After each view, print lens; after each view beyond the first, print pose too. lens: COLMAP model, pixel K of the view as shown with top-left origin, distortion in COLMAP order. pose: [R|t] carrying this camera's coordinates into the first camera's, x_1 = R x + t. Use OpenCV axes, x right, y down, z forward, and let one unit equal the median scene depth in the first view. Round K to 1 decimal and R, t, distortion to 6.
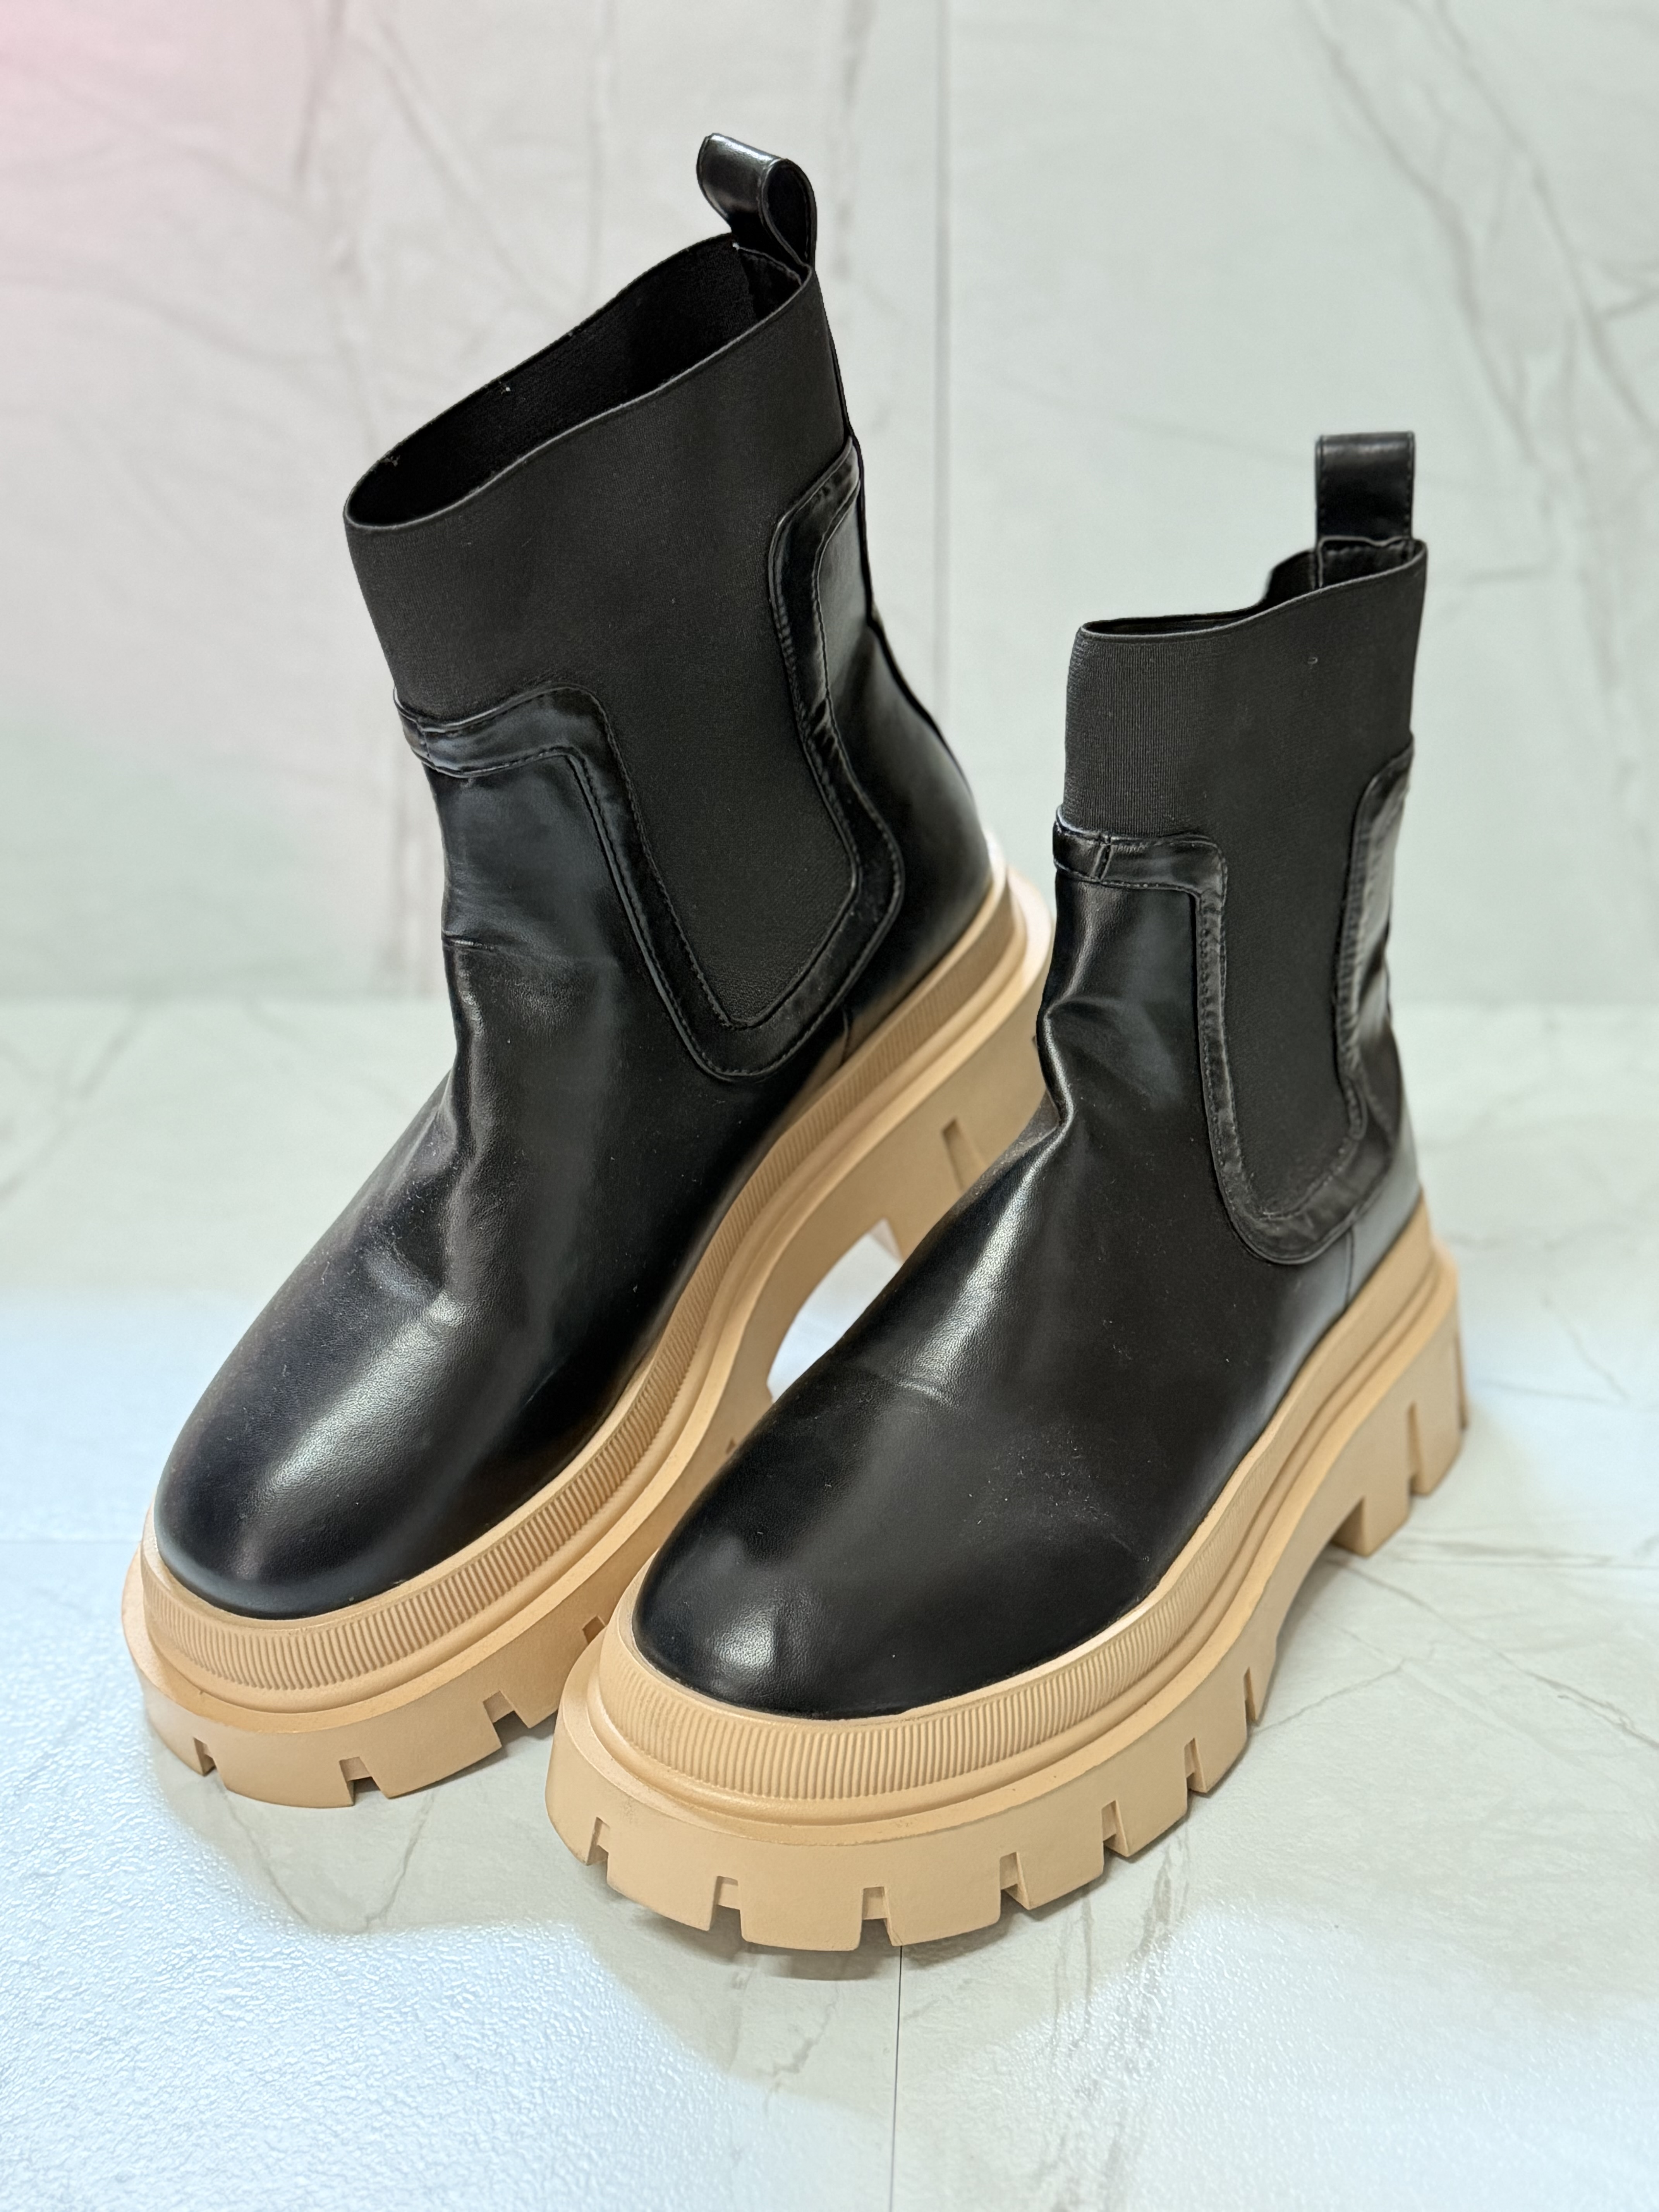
lens RADIAL K [[3062.6, 0, 817.8], [0, 3062.6, 1097.6], [0, 0, 1]] dist [0.049453, 0.000000]
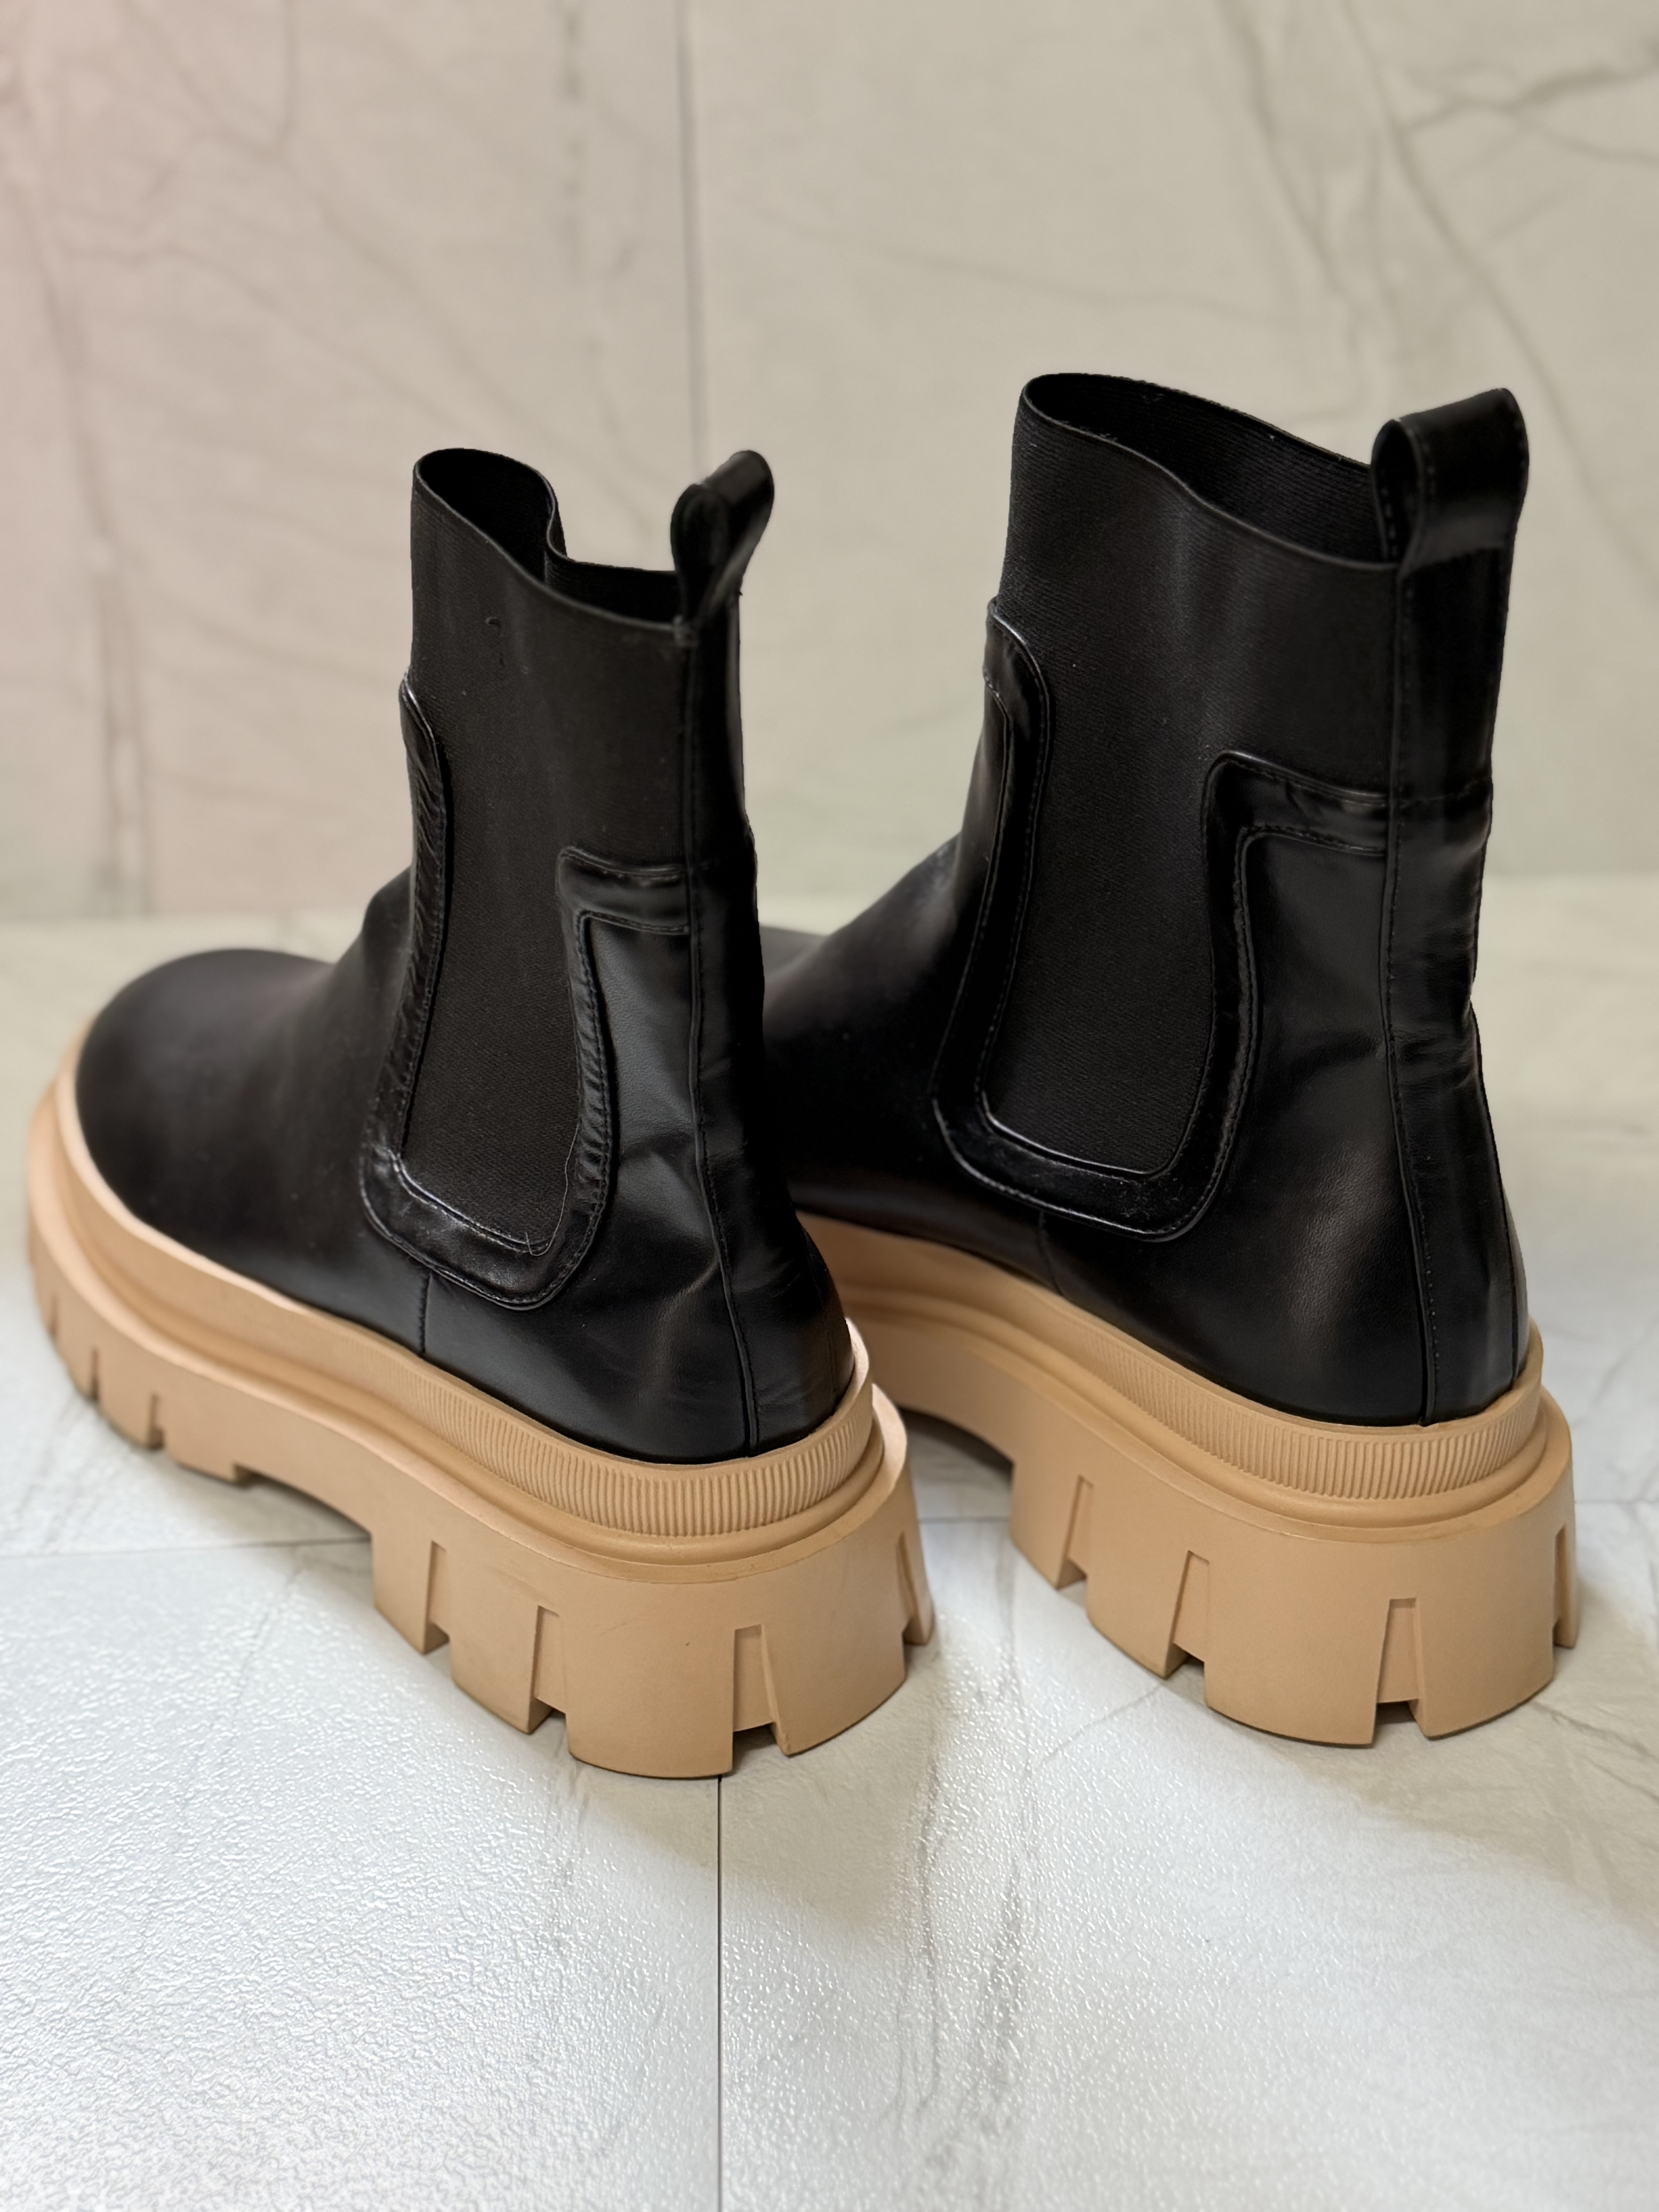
lens RADIAL K [[3062.6, 0, 825.7], [0, 3062.6, 1105.3], [0, 0, 1]] dist [0.049453, 0.000000]
pose [[0.996307, -0.042650, 0.074517, 0.002314], [0.039463, 0.998264, 0.043733, -0.014303], [-0.076253, -0.040631, 0.996260, 0.120972]]
